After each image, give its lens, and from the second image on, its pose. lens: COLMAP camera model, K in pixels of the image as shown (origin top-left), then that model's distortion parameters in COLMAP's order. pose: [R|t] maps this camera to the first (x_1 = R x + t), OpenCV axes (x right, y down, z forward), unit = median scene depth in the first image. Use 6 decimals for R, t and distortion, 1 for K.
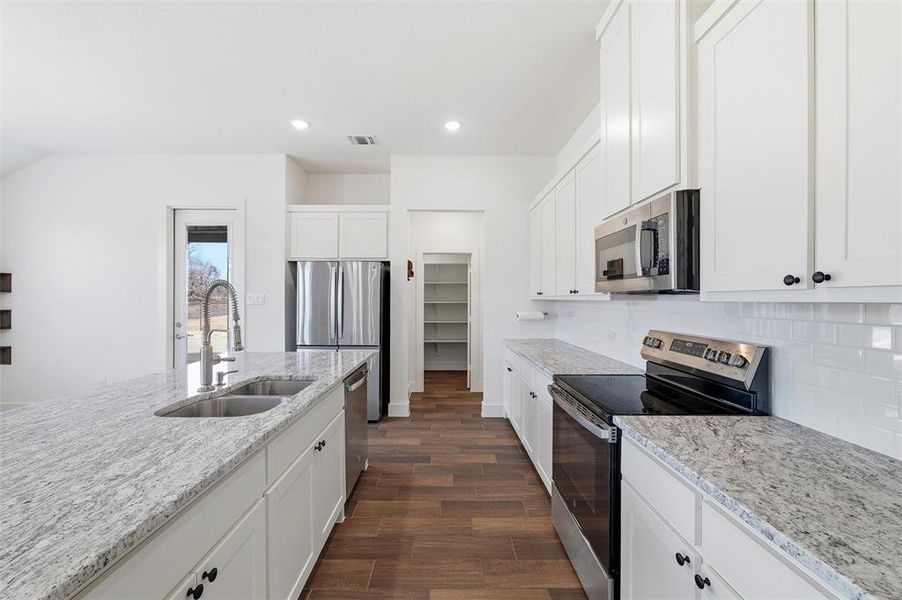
lens RADIAL K [[355.8, 0, 449.2], [0, 355.8, 297.8], [0, 0, 1]] dist [-0.001130, -0.000008]
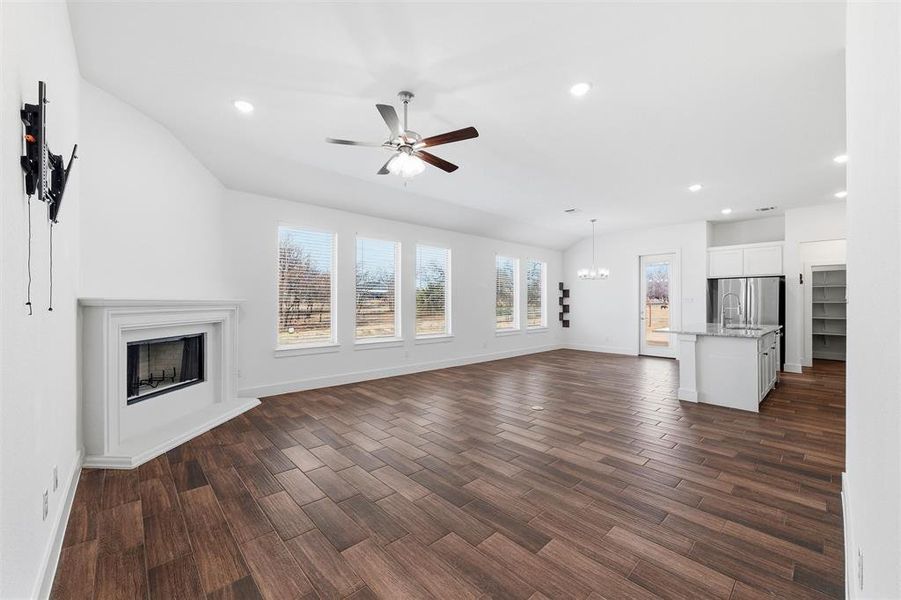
lens RADIAL K [[353.4, 0, 447.9], [0, 353.4, 302.5], [0, 0, 1]] dist [-0.000197, 0.000116]
pose [[0.671036, -0.001279, -0.741424, -0.002994], [0.002844, 0.999996, 0.000849, 0.017964], [0.741420, -0.002679, 0.671036, -1.732519]]
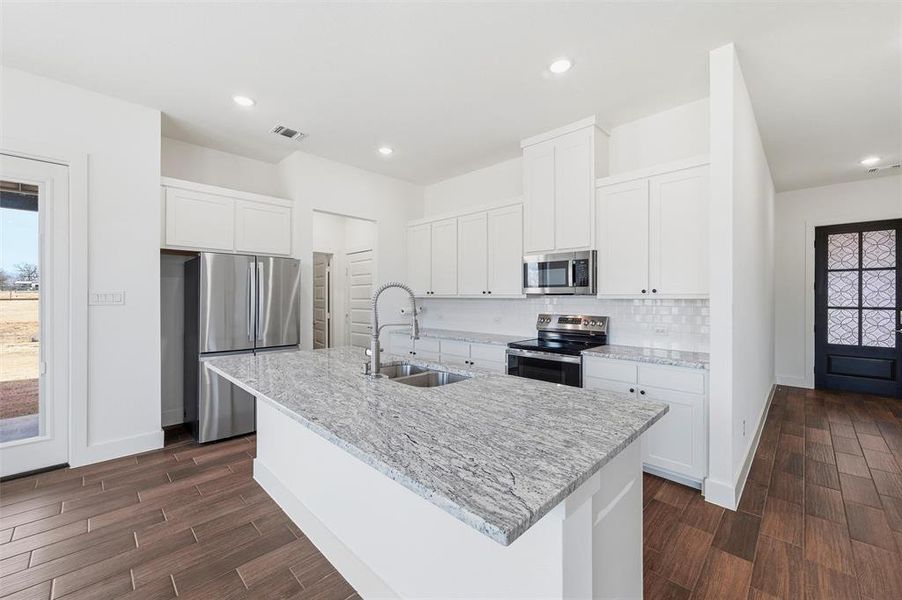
lens RADIAL K [[355.4, 0, 456.0], [0, 355.4, 294.5], [0, 0, 1]] dist [0.000222, 0.000237]
pose [[0.708036, 0.002410, 0.706172, -0.774810], [-0.001996, 0.999997, -0.001412, -0.005729], [-0.706174, -0.000410, 0.708039, -0.002149]]
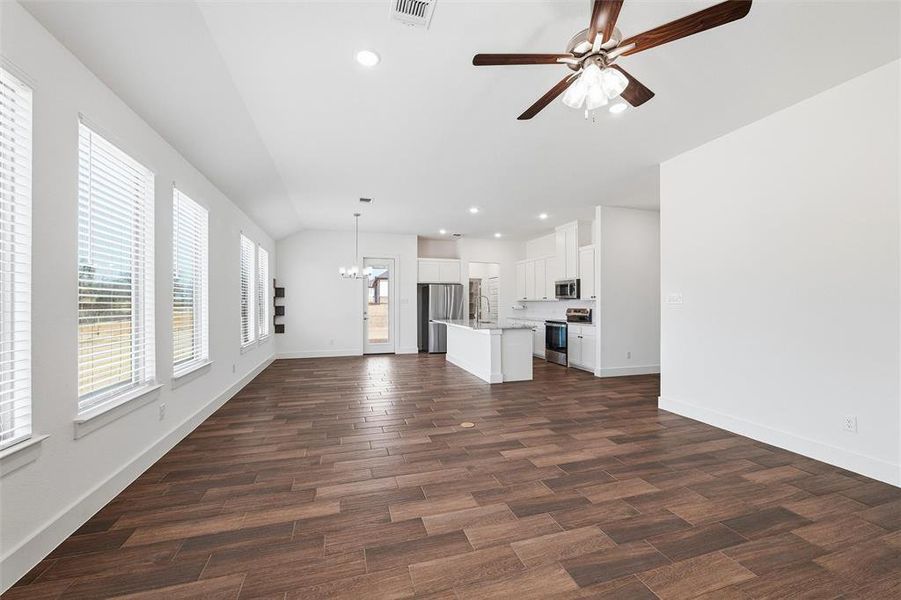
lens RADIAL K [[353.4, 0, 447.9], [0, 353.4, 302.5], [0, 0, 1]] dist [-0.000197, 0.000116]
pose [[0.959084, -0.002163, 0.283114, -1.287354], [0.001527, 0.999996, 0.002465, 0.012928], [-0.283118, -0.001932, 0.959083, -1.677300]]
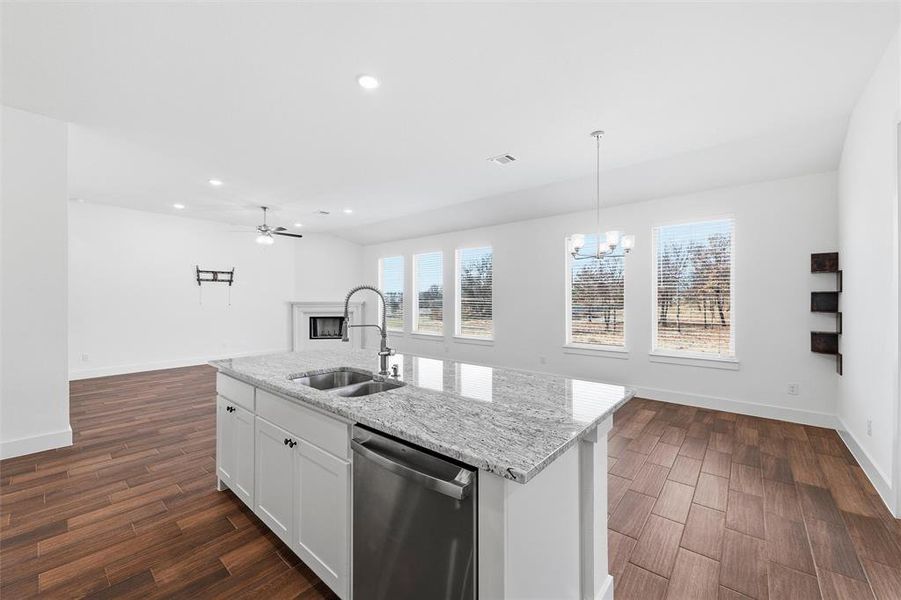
lens RADIAL K [[353.4, 0, 447.9], [0, 353.4, 302.5], [0, 0, 1]] dist [-0.000197, 0.000116]
pose [[-0.661244, 0.004263, -0.750159, 0.056718], [0.002524, 0.999991, 0.003458, 0.005360], [0.750167, 0.000393, -0.661249, 1.193919]]
